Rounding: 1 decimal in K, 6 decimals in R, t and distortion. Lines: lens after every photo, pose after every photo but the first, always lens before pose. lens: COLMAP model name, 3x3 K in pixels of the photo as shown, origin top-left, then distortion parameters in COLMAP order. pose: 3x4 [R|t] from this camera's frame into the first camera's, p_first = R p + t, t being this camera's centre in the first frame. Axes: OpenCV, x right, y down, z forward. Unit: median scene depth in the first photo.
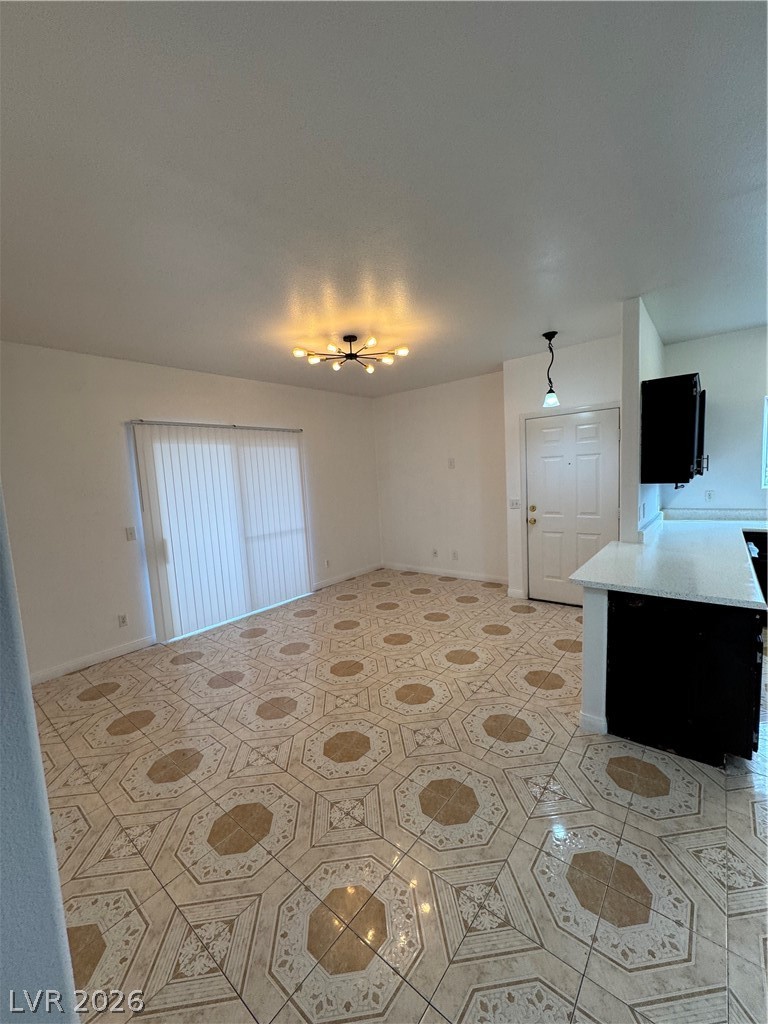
lens RADIAL K [[406.3, 0, 386.3], [0, 406.3, 513.5], [0, 0, 1]] dist [-0.004279, 0.000569]
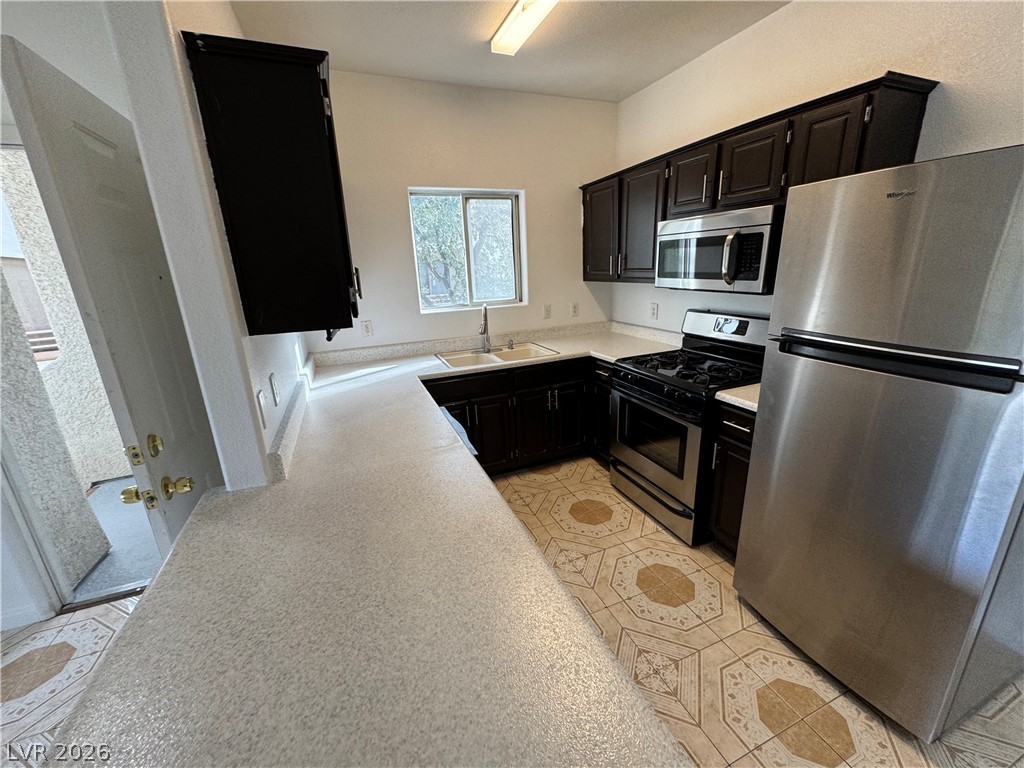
lens RADIAL K [[406.3, 0, 512.5], [0, 406.3, 383.1], [0, 0, 1]] dist [-0.004279, 0.000569]
pose [[0.485403, -0.212835, 0.847989, 0.546049], [0.099388, 0.977062, 0.188339, -0.104739], [-0.868623, -0.007141, 0.495422, 0.777664]]
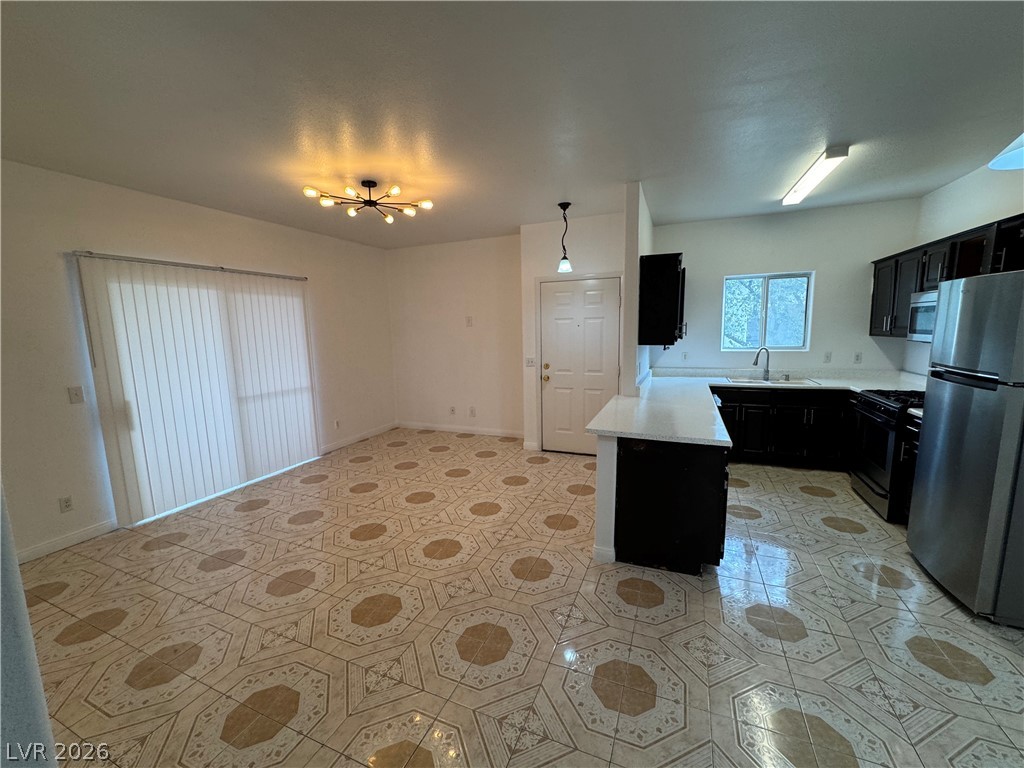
lens RADIAL K [[406.3, 0, 515.1], [0, 406.3, 381.8], [0, 0, 1]] dist [-0.004279, 0.000569]
pose [[0.957315, -0.004951, 0.289005, -0.057295], [-0.002000, 0.999716, 0.023751, 0.005286], [-0.289041, -0.023315, 0.957033, -0.010131]]
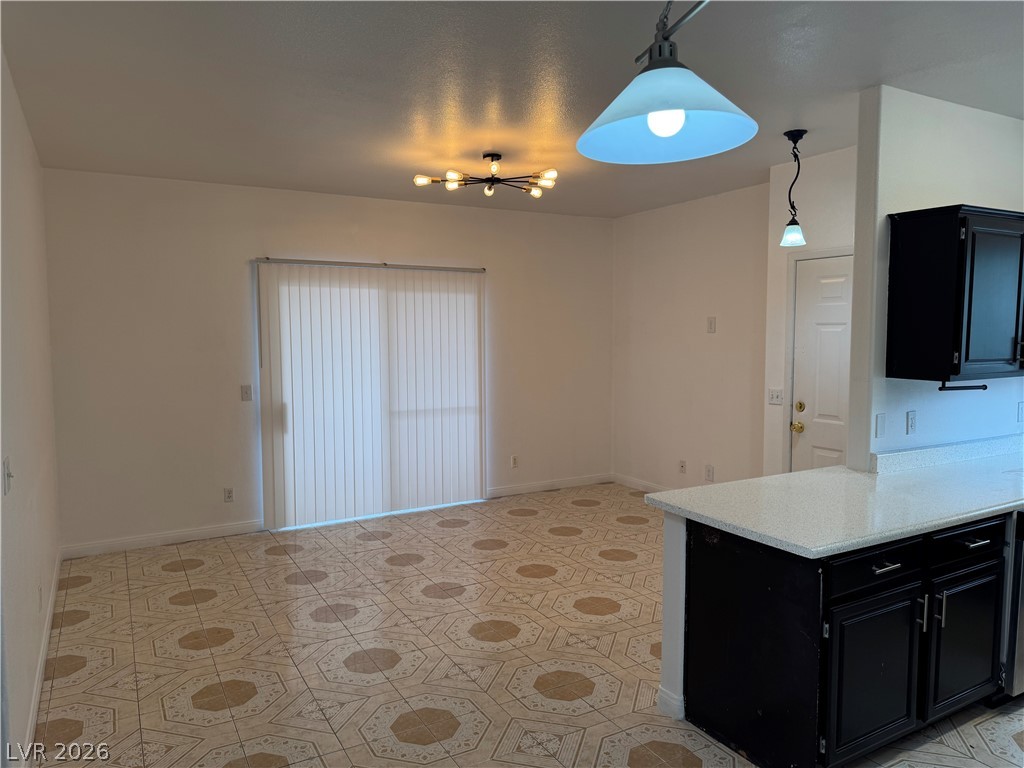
lens RADIAL K [[715.3, 0, 515.1], [0, 715.3, 384.2], [0, 0, 1]] dist [0.042233, -0.047891]
pose [[0.932346, 0.076472, -0.353388, 0.659387], [-0.080520, 0.996748, 0.003257, -0.029131], [0.352488, 0.025418, 0.935471, -0.312150]]
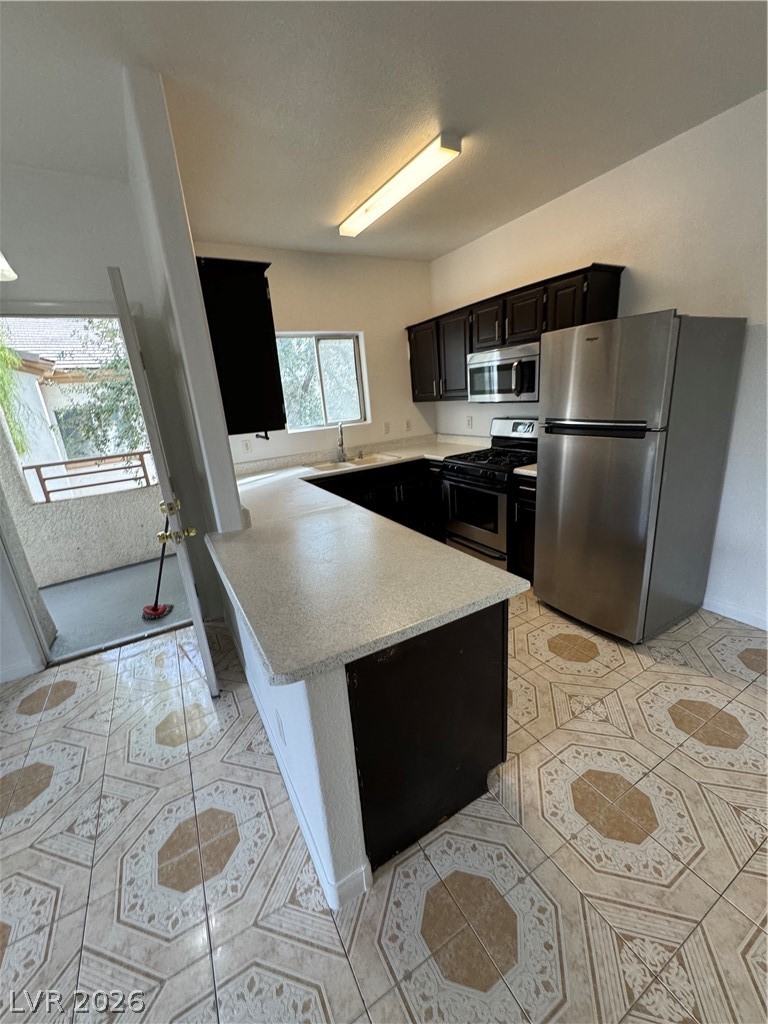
lens RADIAL K [[406.3, 0, 384.0], [0, 406.3, 514.2], [0, 0, 1]] dist [-0.004279, 0.000569]
pose [[0.366650, -0.243558, 0.897913, 0.159131], [0.149899, 0.967981, 0.201355, -0.061810], [-0.918204, 0.060770, 0.391419, 0.713843]]
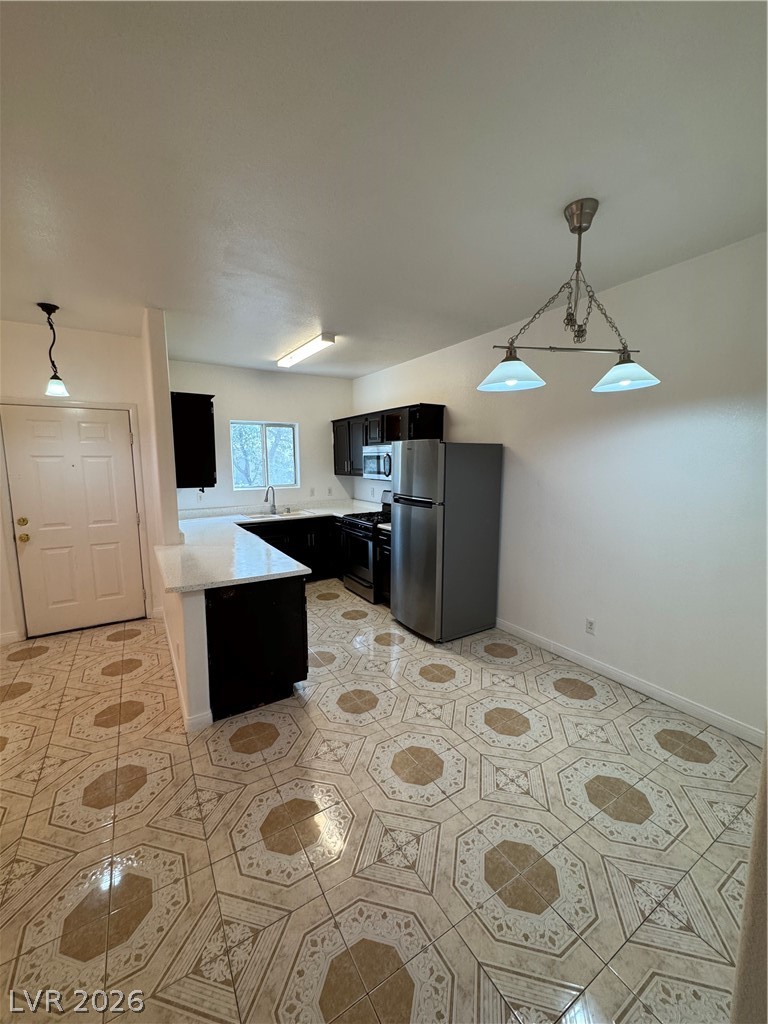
lens RADIAL K [[406.3, 0, 383.6], [0, 406.3, 514.1], [0, 0, 1]] dist [-0.004279, 0.000569]
pose [[0.328454, -0.072185, 0.941758, -0.267896], [0.078293, 0.995725, 0.049016, -0.021061], [-0.941270, 0.057633, 0.332701, 0.184646]]
